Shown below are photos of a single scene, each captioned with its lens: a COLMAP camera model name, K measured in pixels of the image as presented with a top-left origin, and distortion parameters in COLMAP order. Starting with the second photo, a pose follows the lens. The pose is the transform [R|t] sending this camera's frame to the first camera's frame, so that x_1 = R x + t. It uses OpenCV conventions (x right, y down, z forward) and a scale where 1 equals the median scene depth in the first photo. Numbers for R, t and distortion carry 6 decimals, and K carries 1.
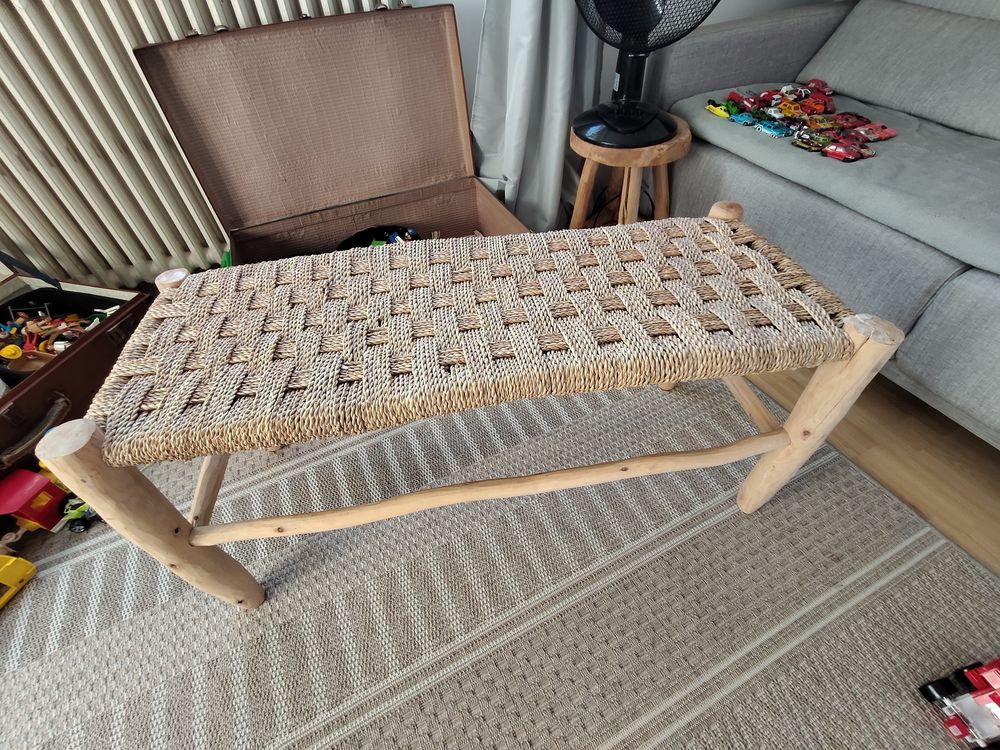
lens RADIAL K [[457.3, 0, 504.5], [0, 457.3, 376.2], [0, 0, 1]] dist [0.020456, -0.008524]
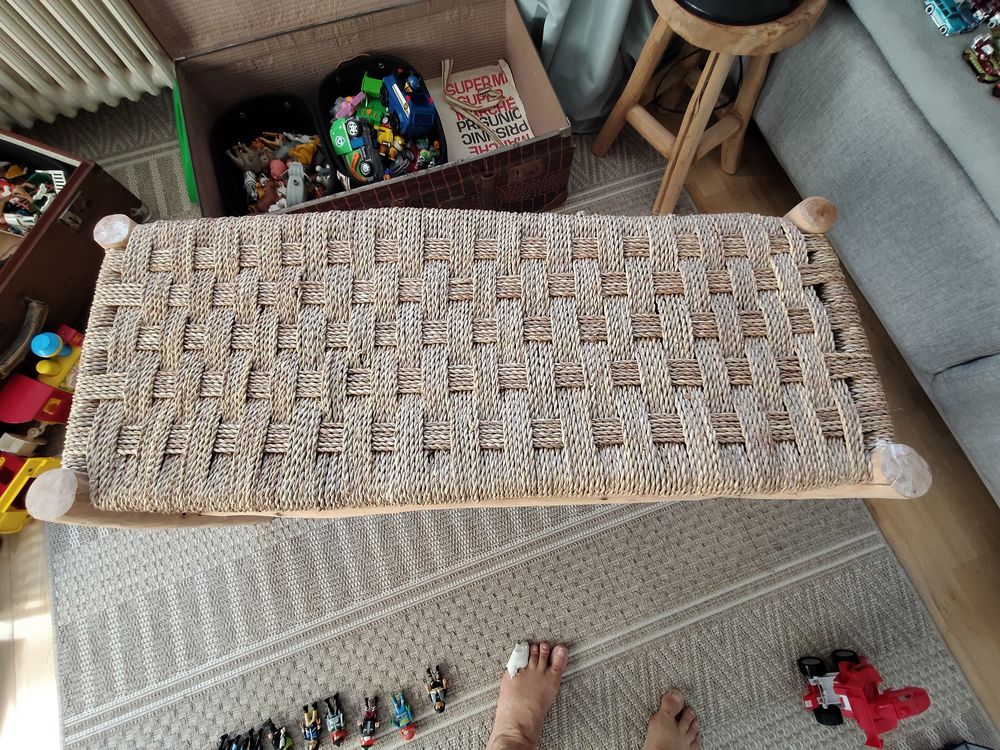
lens RADIAL K [[457.3, 0, 504.5], [0, 457.3, 376.2], [0, 0, 1]] dist [0.020456, -0.008524]
pose [[0.992883, 0.118895, 0.006933, -0.001283], [-0.108212, 0.876297, 0.469461, -0.490214], [0.049741, -0.466870, 0.882926, 0.200311]]
